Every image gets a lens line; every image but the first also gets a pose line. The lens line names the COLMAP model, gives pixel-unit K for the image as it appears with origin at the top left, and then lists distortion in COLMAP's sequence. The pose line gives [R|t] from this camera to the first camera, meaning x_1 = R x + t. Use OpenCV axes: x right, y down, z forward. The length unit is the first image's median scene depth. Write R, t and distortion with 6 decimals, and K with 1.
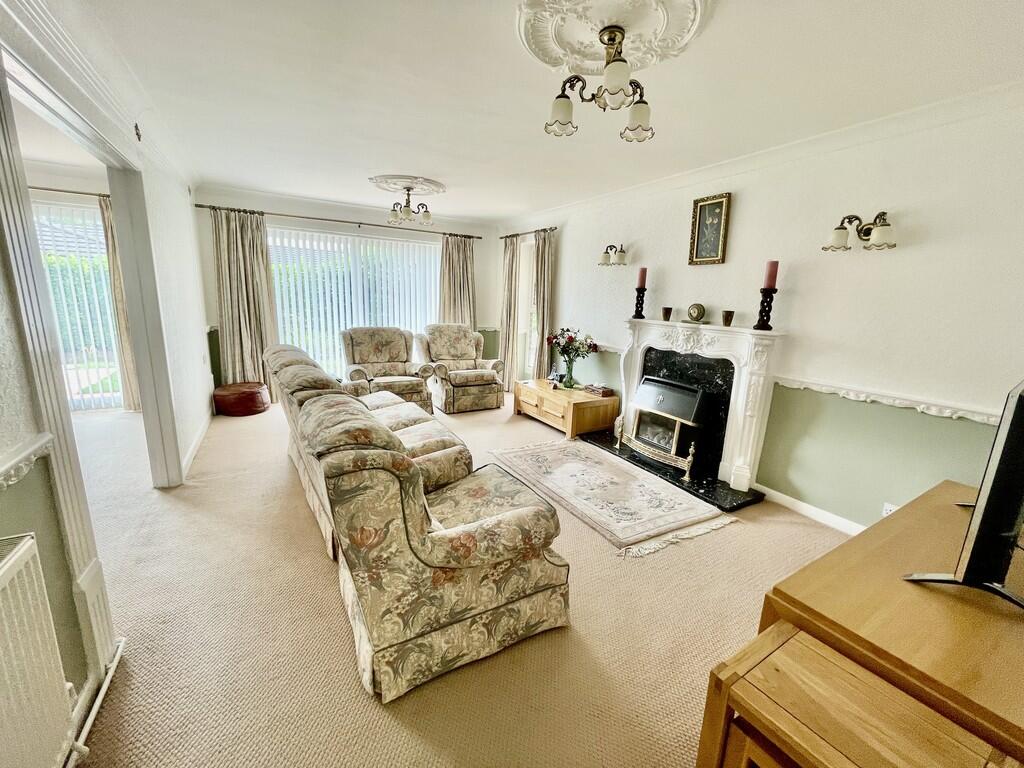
lens RADIAL K [[416.0, 0, 514.0], [0, 416.0, 383.0], [0, 0, 1]] dist [-0.002985, -0.000583]
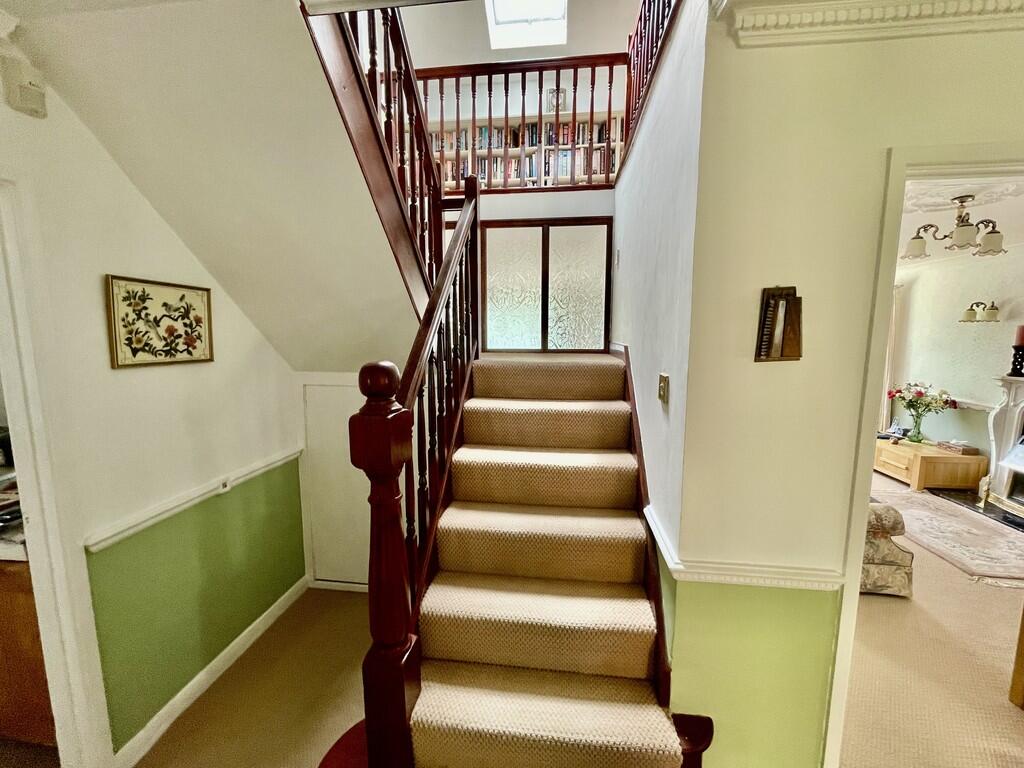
lens RADIAL K [[416.0, 0, 514.2], [0, 416.0, 384.1], [0, 0, 1]] dist [-0.002985, -0.000583]
pose [[0.802327, 0.036465, -0.595770, -0.061923], [-0.094996, 0.993211, -0.067141, 0.036743], [0.589277, 0.110465, 0.800344, -0.442730]]
